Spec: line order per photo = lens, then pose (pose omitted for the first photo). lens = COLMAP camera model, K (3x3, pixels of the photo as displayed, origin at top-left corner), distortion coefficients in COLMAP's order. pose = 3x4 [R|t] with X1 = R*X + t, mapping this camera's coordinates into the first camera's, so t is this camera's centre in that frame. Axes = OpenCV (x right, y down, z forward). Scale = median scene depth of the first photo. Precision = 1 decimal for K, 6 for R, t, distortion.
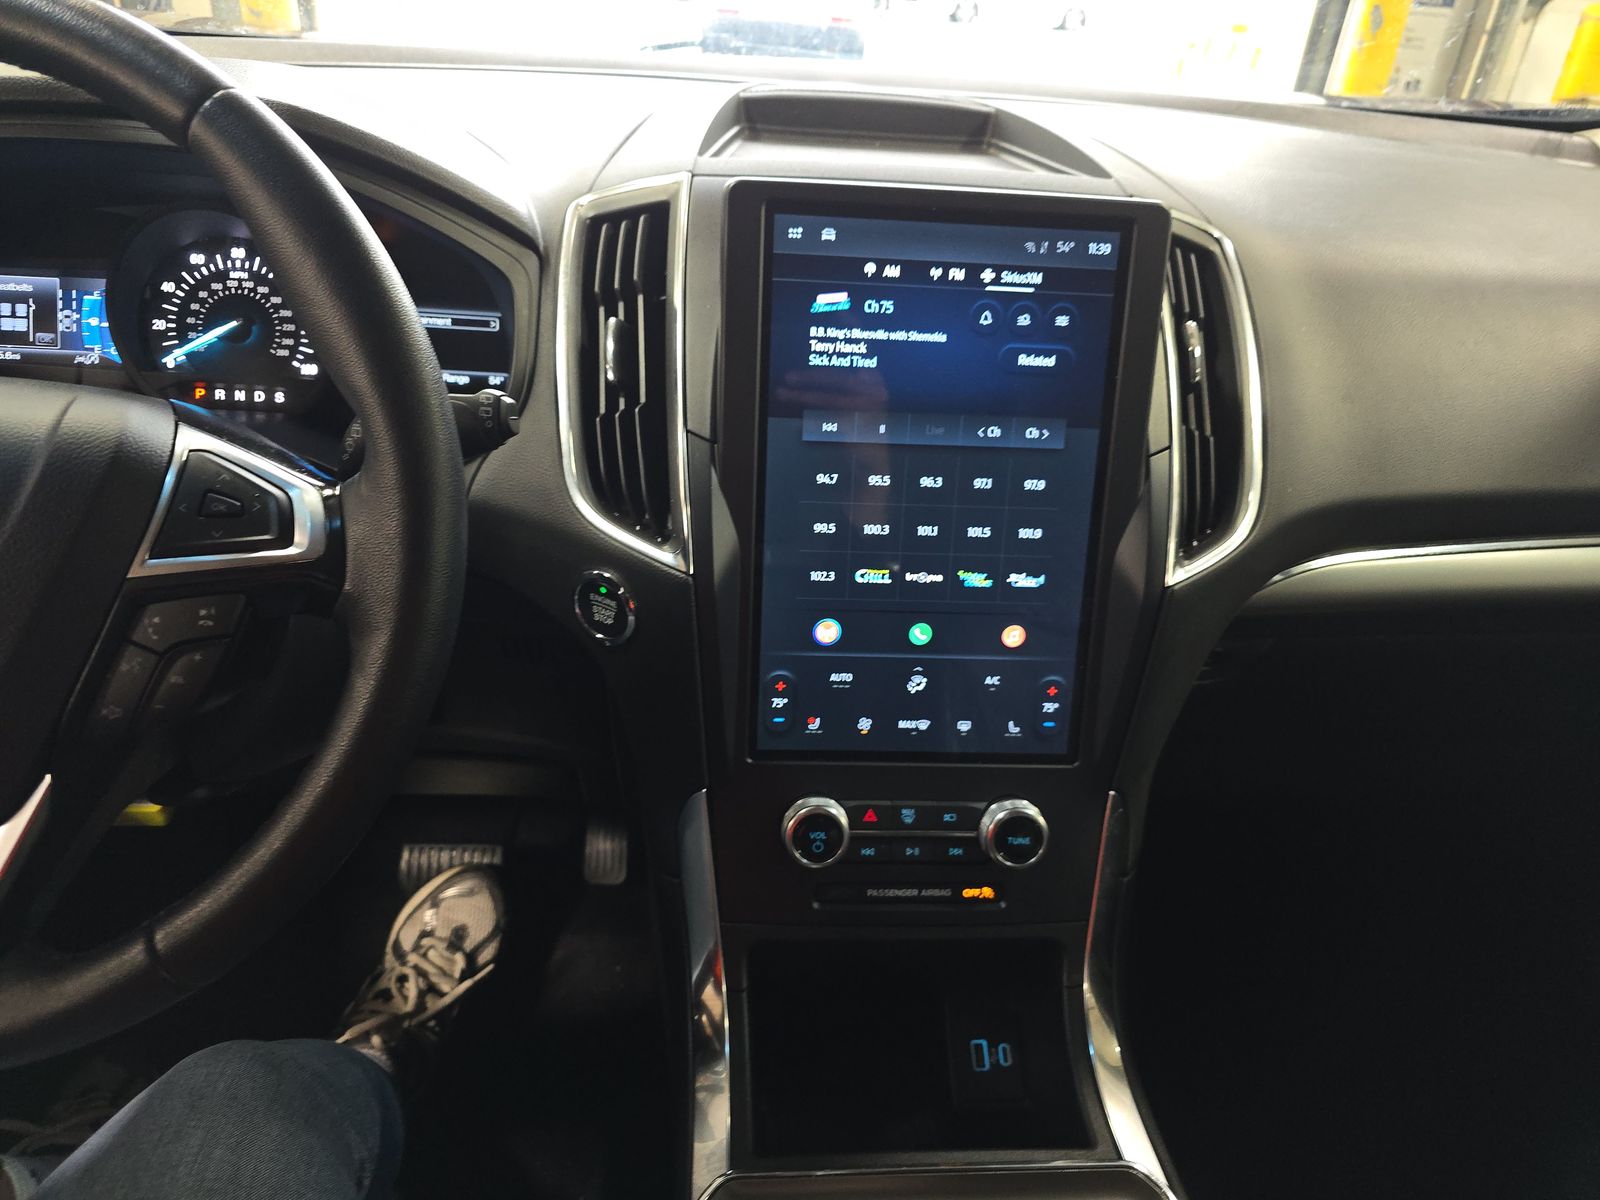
lens RADIAL K [[1089.3, 0, 843.5], [0, 1089.3, 620.6], [0, 0, 1]] dist [0.042726, -0.053653]
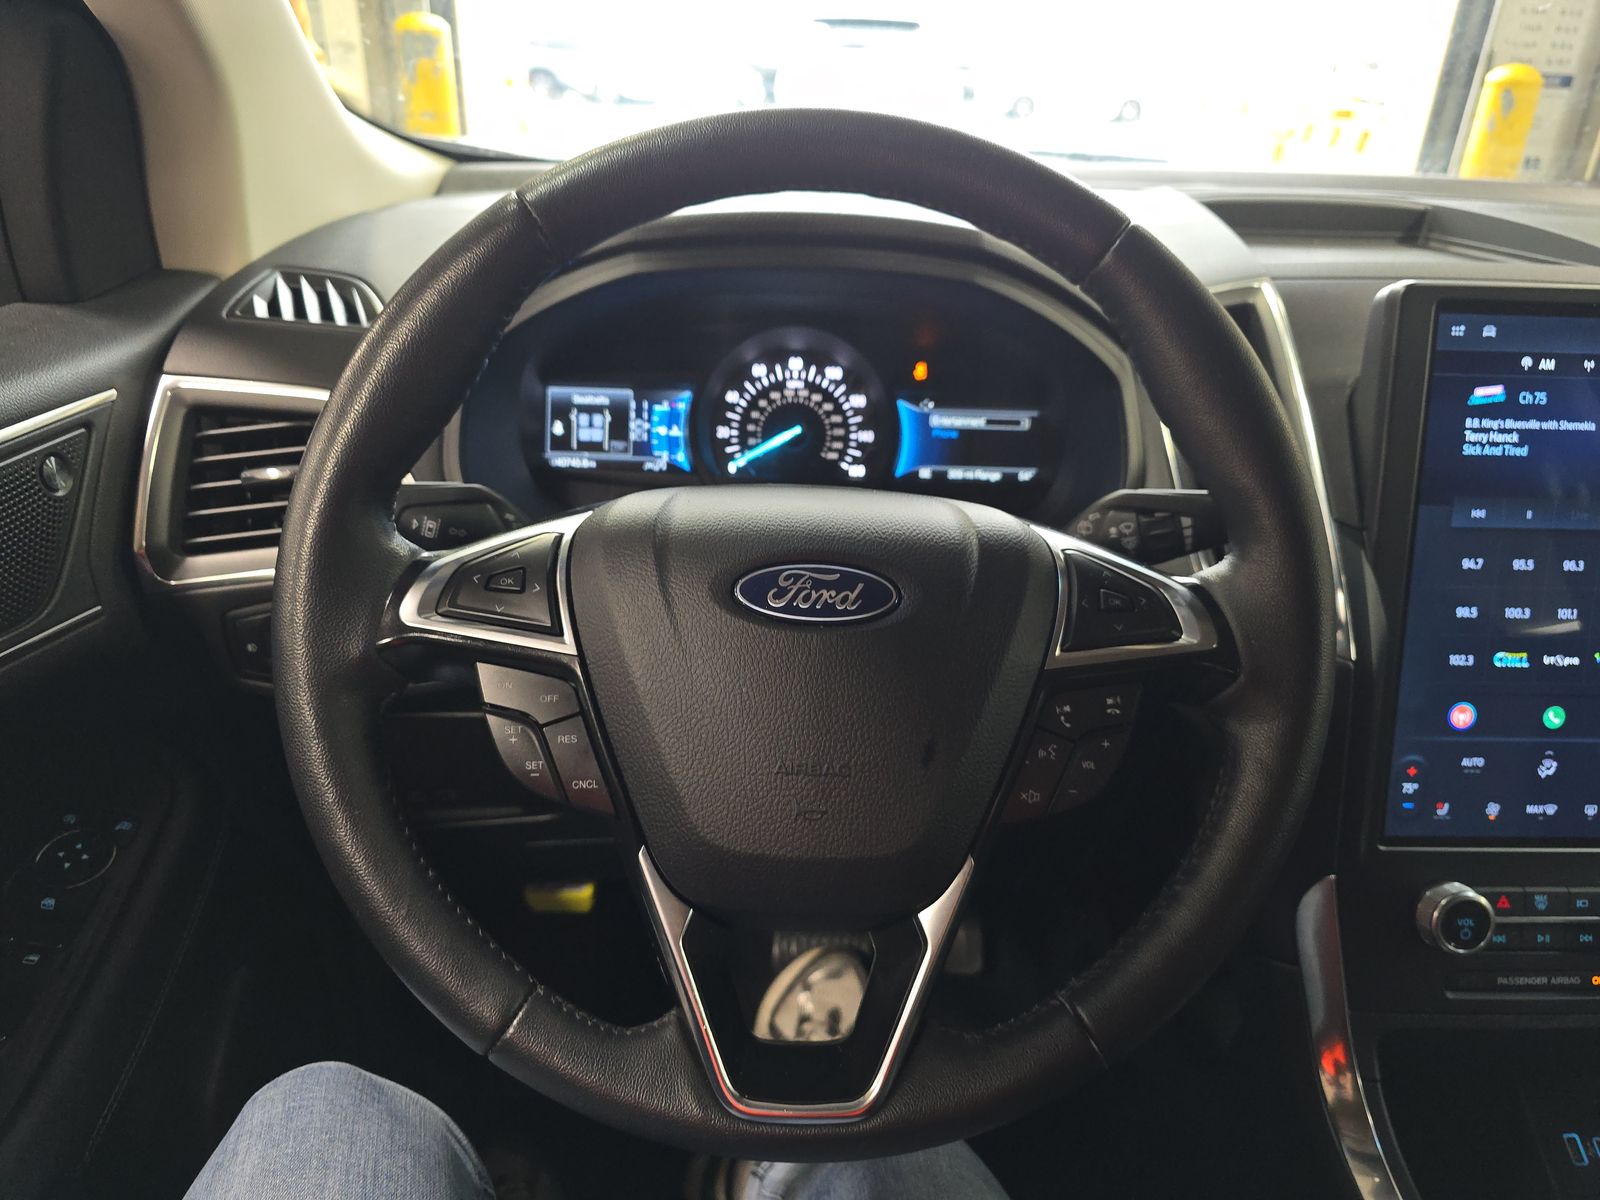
lens RADIAL K [[1089.3, 0, 798.3], [0, 1089.3, 611.2], [0, 0, 1]] dist [0.042726, -0.053653]
pose [[0.998727, -0.015642, -0.047958, -0.504712], [0.011794, 0.996765, -0.079500, -0.011135], [0.049046, 0.078833, 0.995681, -0.037619]]
